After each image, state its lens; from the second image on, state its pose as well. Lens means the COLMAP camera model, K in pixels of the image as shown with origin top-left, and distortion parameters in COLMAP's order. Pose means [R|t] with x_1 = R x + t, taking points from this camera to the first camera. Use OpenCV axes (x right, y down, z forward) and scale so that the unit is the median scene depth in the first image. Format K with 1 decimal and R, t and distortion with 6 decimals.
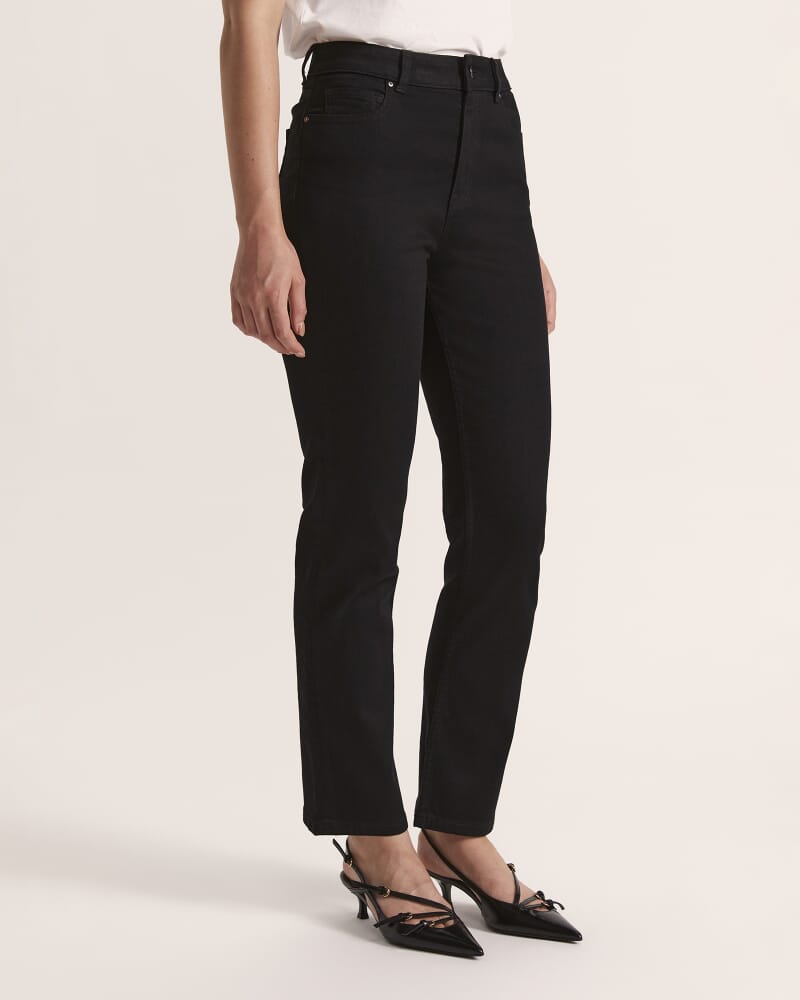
lens RADIAL K [[1968.6, 0, 401.1], [0, 1968.6, 500.4], [0, 0, 1]] dist [0.055552, 0.000000]
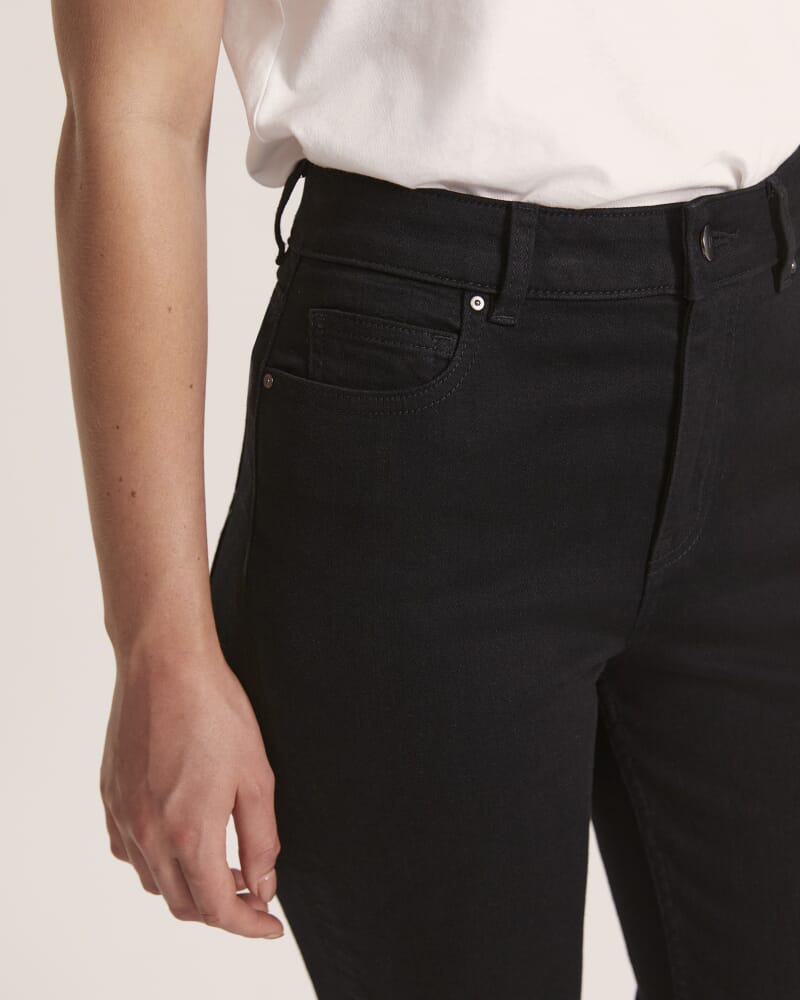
lens RADIAL K [[1952.3, 0, 398.2], [0, 1952.3, 498.8], [0, 0, 1]] dist [0.005411, 0.000000]
pose [[0.976958, 0.027800, -0.211611, 0.058703], [0.016808, 0.978380, 0.206133, -0.249726], [0.212767, -0.204940, 0.955369, 0.636245]]
